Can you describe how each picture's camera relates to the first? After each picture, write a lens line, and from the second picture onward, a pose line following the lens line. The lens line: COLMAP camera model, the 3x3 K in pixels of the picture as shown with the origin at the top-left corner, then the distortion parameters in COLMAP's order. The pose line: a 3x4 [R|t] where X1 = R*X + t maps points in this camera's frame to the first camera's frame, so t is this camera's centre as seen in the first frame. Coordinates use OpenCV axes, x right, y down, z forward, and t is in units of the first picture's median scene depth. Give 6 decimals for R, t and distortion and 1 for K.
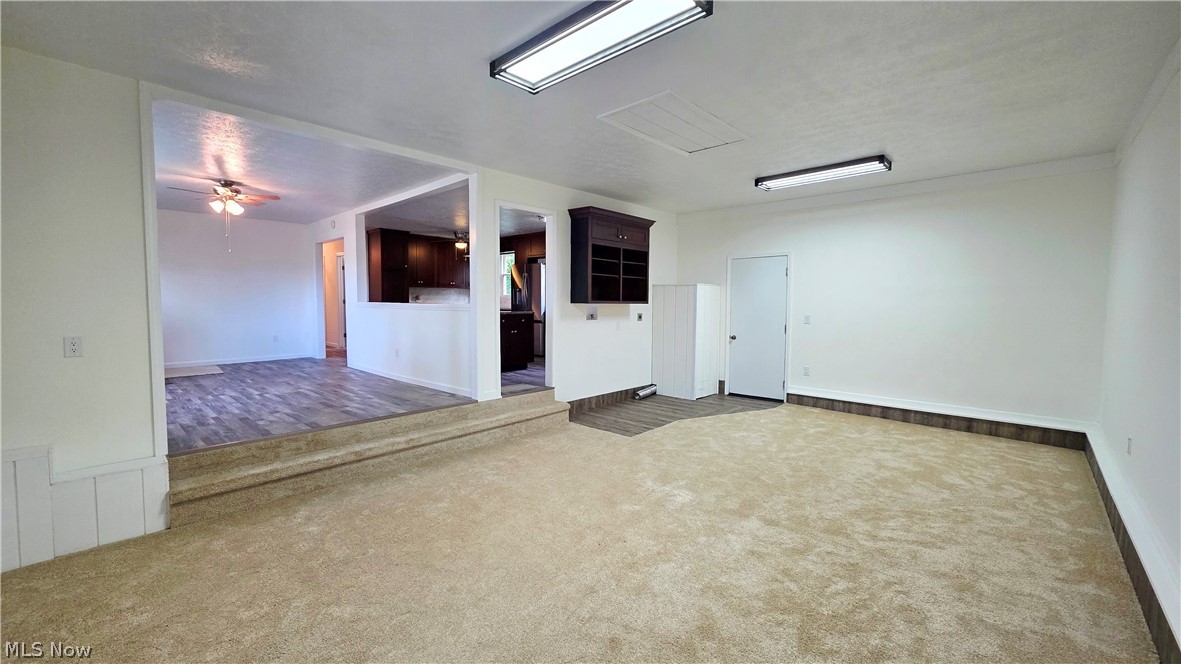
lens RADIAL K [[469.7, 0, 587.2], [0, 469.7, 328.8], [0, 0, 1]] dist [0.003997, 0.000057]
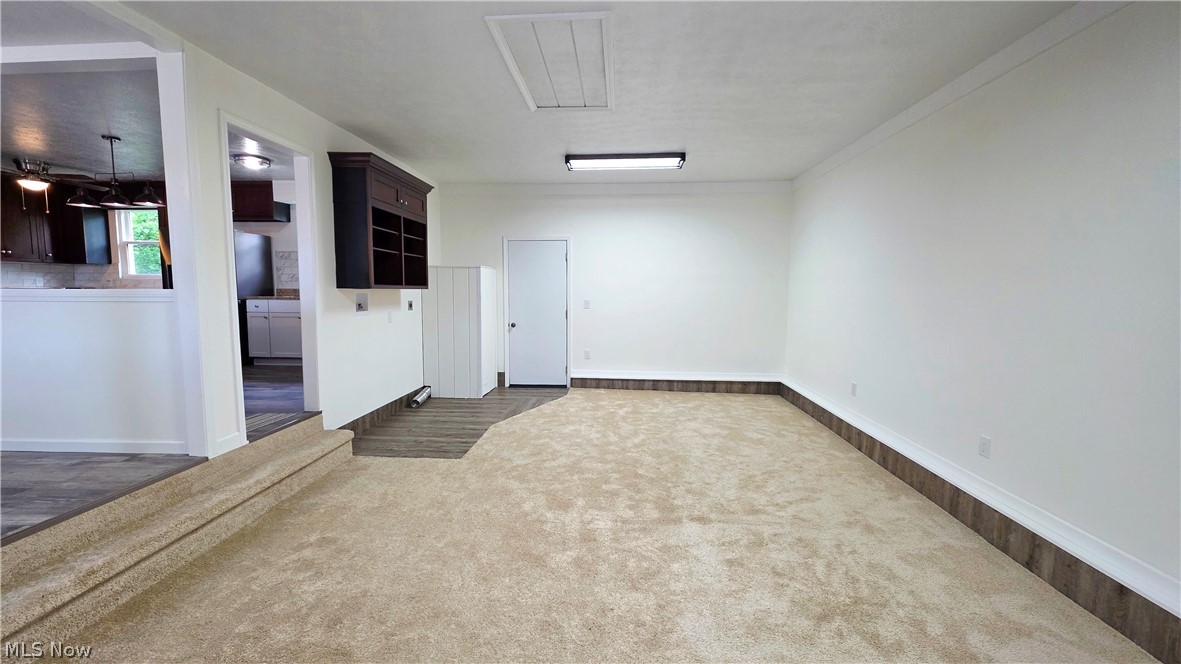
lens RADIAL K [[469.7, 0, 587.2], [0, 469.7, 328.8], [0, 0, 1]] dist [0.003997, 0.000057]
pose [[0.774321, -0.054377, 0.630452, -0.212496], [0.033284, 0.998422, 0.045235, -0.015007], [-0.631917, -0.014042, 0.774909, 0.240264]]
